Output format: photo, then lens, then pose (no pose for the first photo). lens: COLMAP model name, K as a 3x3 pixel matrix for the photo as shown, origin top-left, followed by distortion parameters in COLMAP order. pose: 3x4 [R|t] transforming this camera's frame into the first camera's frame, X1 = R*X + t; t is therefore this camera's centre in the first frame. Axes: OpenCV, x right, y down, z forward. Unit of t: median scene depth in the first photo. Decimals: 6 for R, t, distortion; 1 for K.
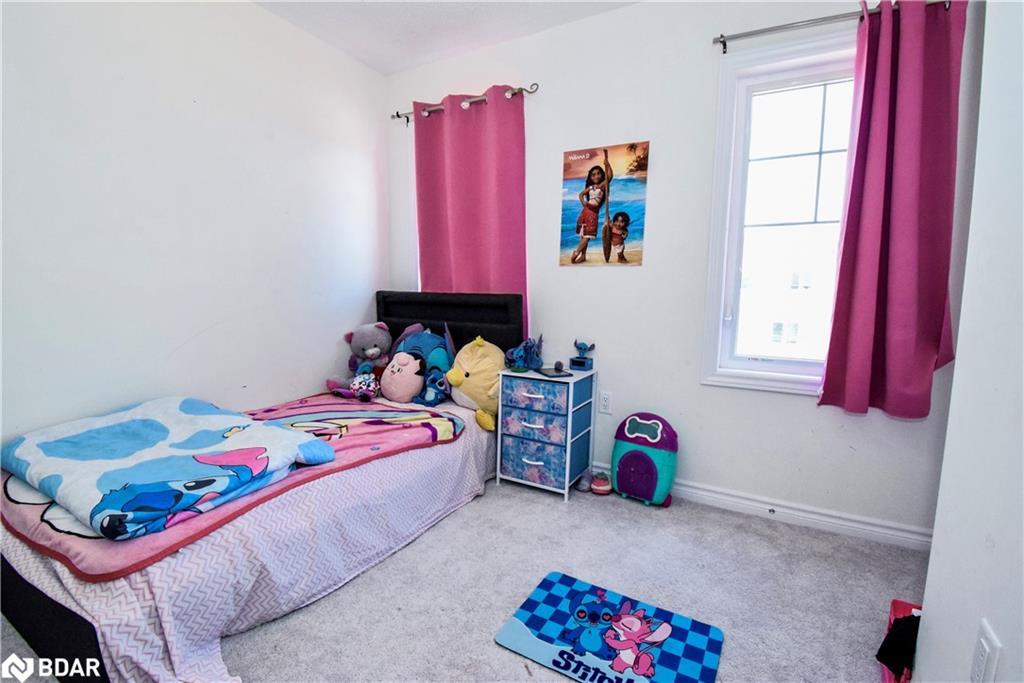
lens RADIAL K [[459.4, 0, 507.6], [0, 459.4, 339.9], [0, 0, 1]] dist [0.016116, -0.024443]
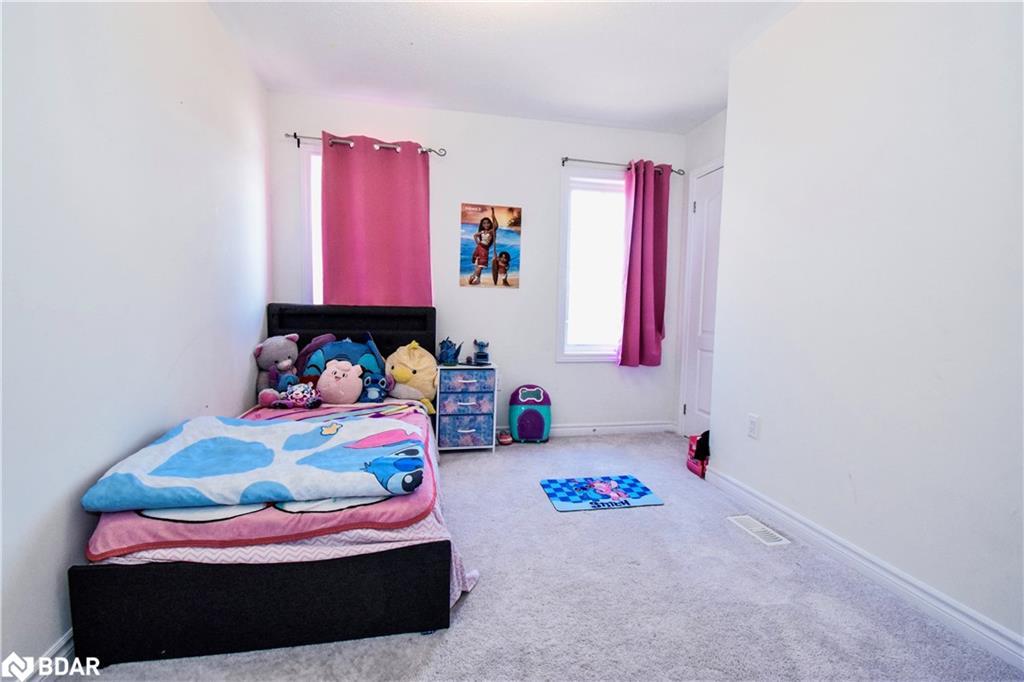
lens RADIAL K [[459.4, 0, 507.6], [0, 459.4, 339.4], [0, 0, 1]] dist [0.016116, -0.024443]
pose [[0.751516, -0.046968, 0.658041, -0.720418], [0.062326, 0.998056, 0.000056, 0.004092], [-0.656764, 0.040971, 0.752982, -0.104946]]
